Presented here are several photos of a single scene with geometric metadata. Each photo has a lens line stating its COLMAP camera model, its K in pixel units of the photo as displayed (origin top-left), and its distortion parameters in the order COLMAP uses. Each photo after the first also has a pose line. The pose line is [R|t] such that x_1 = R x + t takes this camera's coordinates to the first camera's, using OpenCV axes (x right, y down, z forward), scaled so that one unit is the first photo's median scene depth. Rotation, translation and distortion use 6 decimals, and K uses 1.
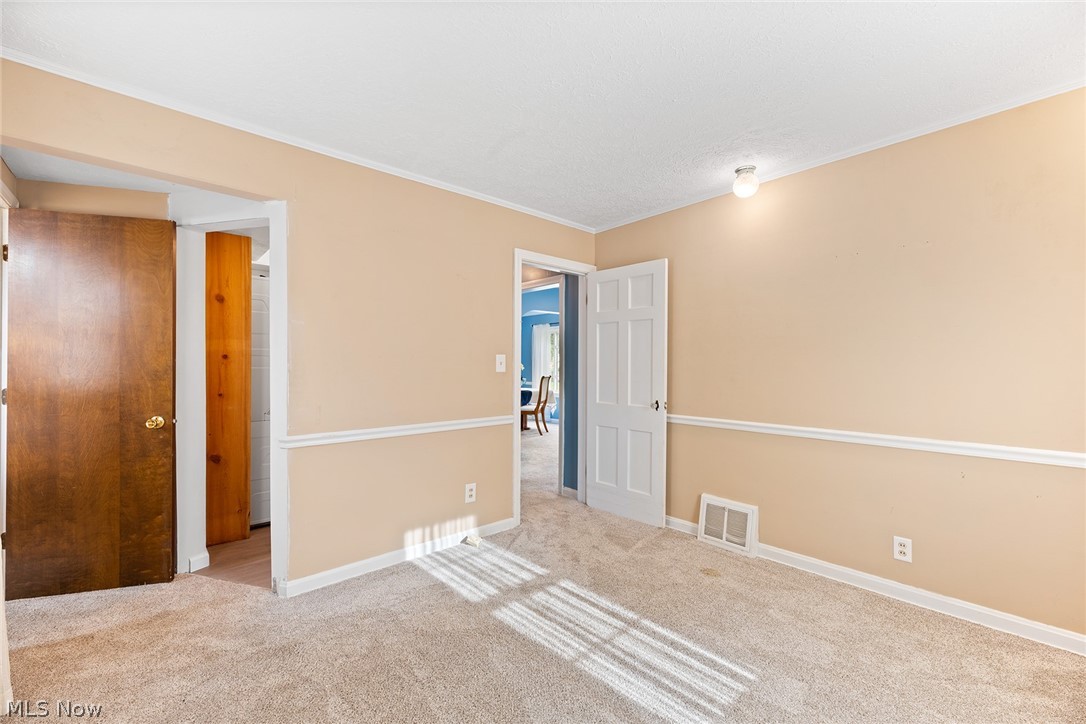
lens RADIAL K [[440.7, 0, 543.0], [0, 440.7, 362.0], [0, 0, 1]] dist [0.003313, -0.000535]
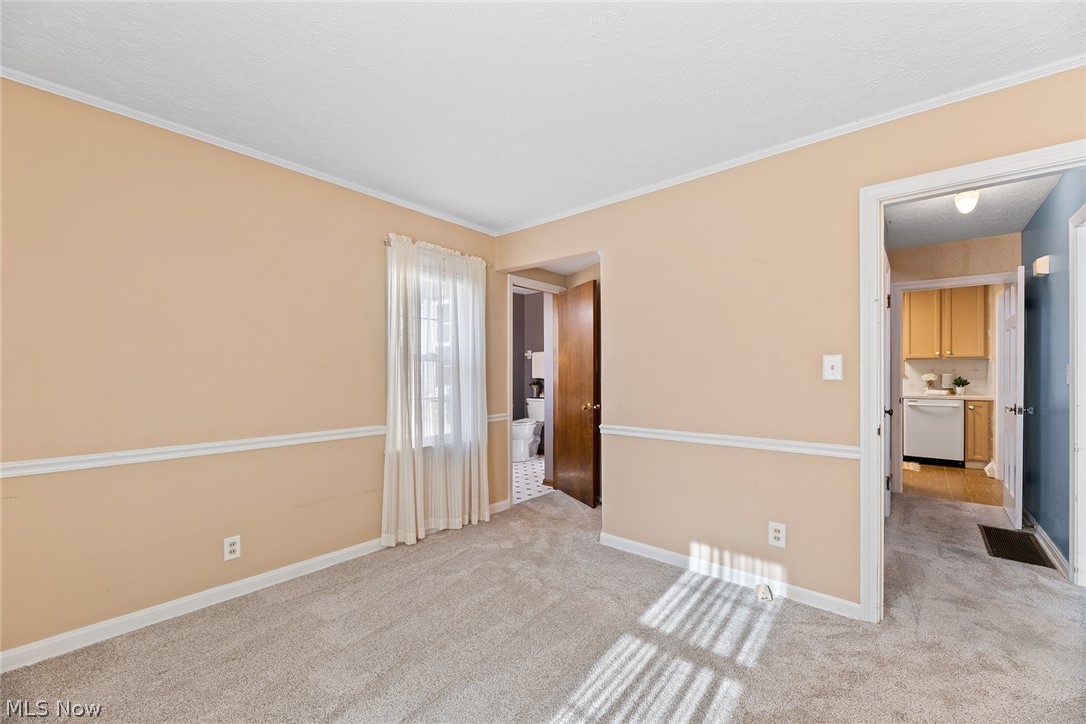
lens RADIAL K [[440.4, 0, 537.6], [0, 440.4, 367.5], [0, 0, 1]] dist [-0.013263, -0.000069]
pose [[0.129933, -0.006317, -0.991503, 0.633454], [0.010381, 0.999934, -0.005010, 0.002220], [0.991468, -0.009642, 0.129990, 0.560190]]
